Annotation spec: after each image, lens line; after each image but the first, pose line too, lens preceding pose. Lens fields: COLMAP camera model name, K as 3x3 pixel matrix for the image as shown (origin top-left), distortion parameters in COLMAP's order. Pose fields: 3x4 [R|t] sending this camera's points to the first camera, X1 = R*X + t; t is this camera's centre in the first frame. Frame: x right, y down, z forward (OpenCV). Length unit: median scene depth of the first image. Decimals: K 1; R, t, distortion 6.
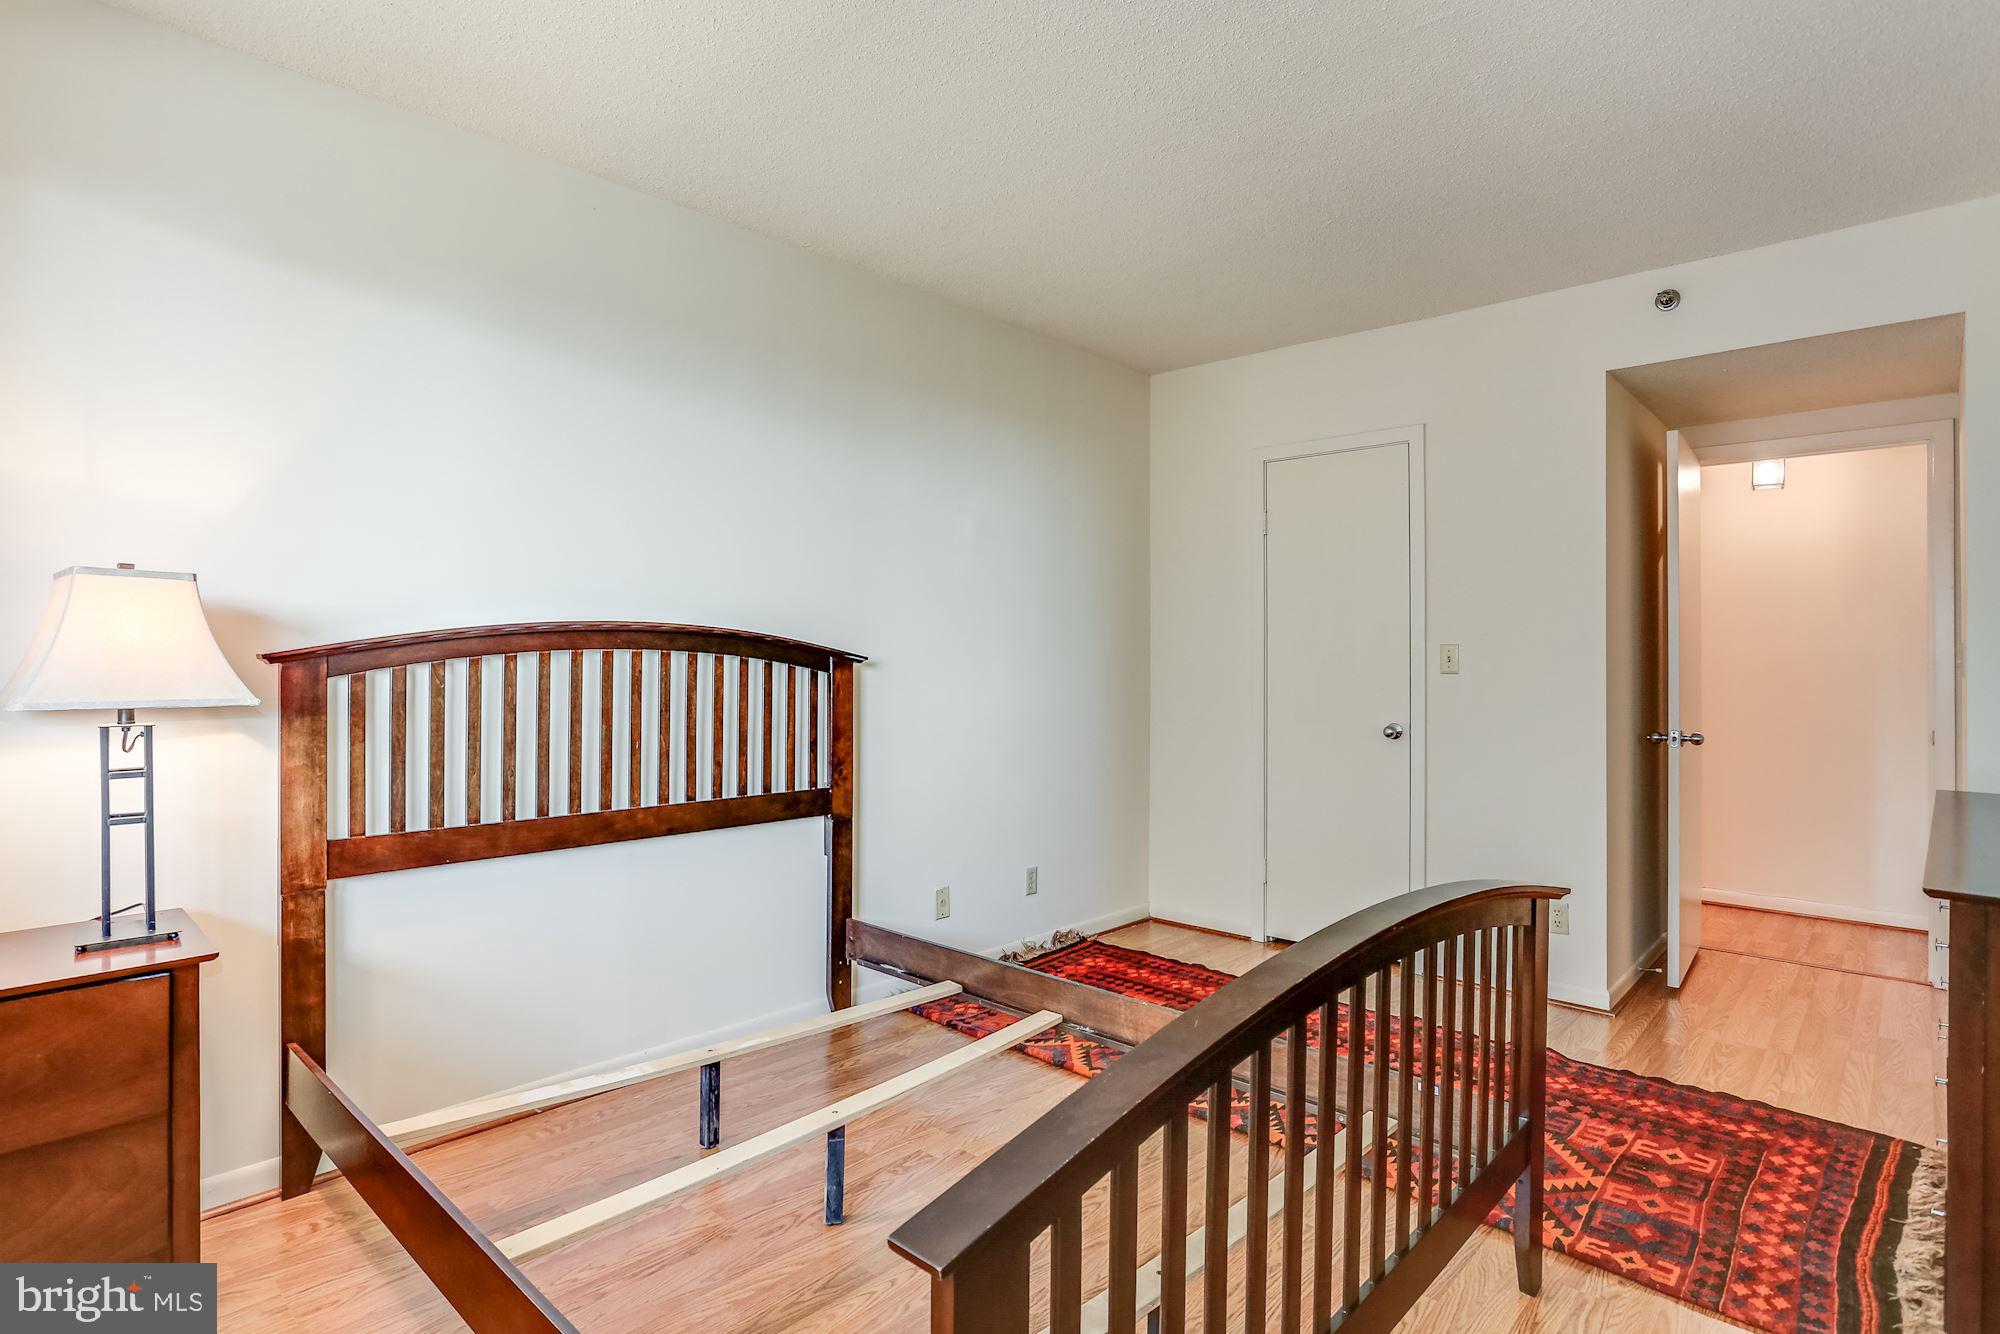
lens RADIAL K [[1034.1, 0, 997.1], [0, 1034.1, 670.5], [0, 0, 1]] dist [-0.012672, 0.000870]
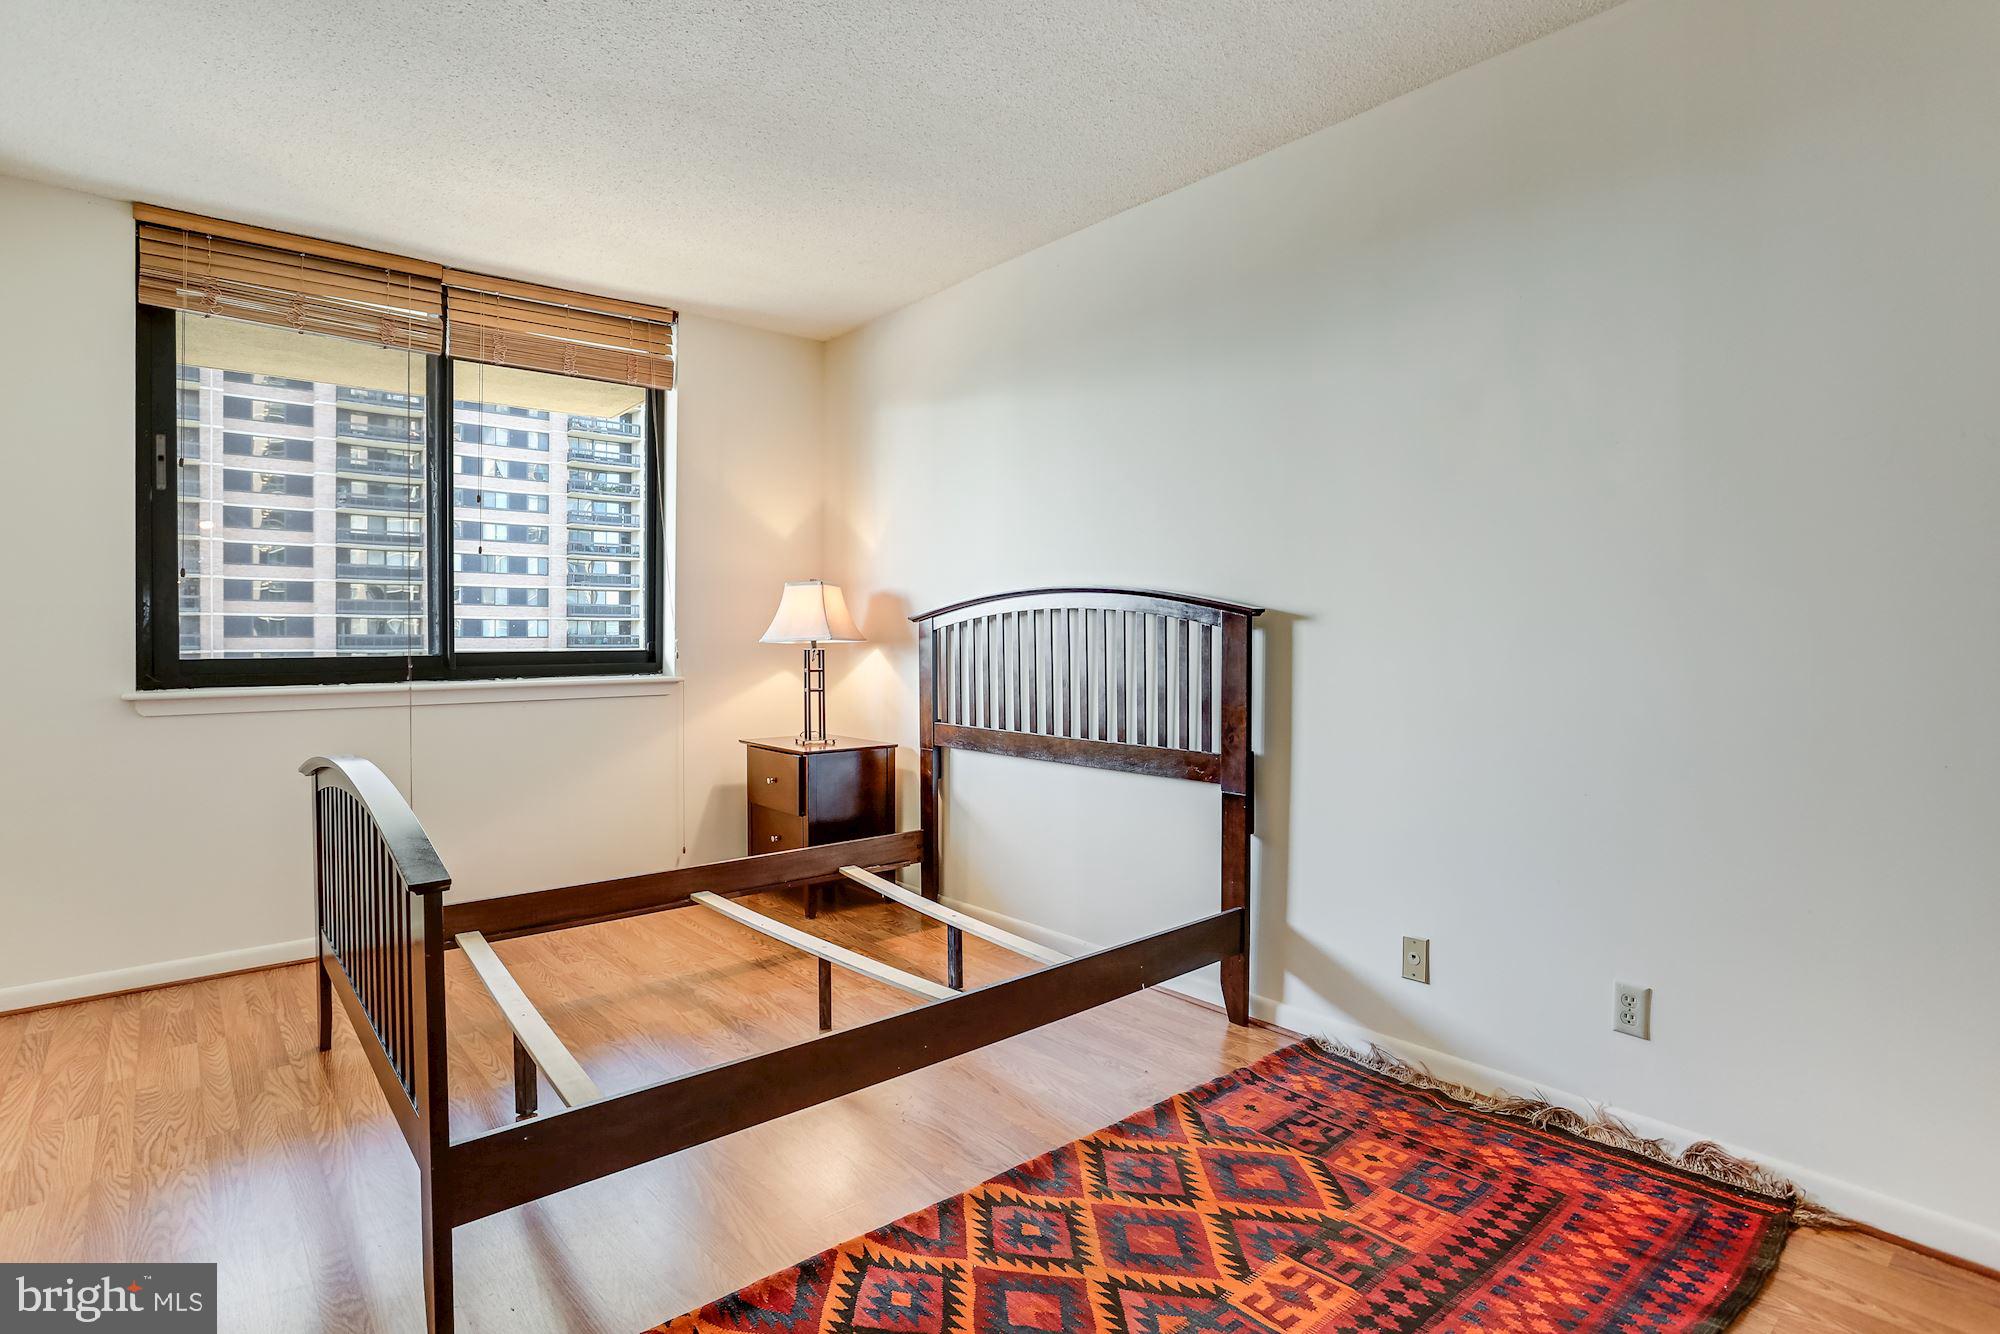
lens RADIAL K [[1034.1, 0, 996.2], [0, 1034.1, 661.9], [0, 0, 1]] dist [-0.012672, 0.000870]
pose [[-0.130593, 0.028068, -0.991039, 0.738836], [-0.002782, 0.999585, 0.028676, 0.007099], [0.991432, 0.006502, -0.130460, 0.900125]]
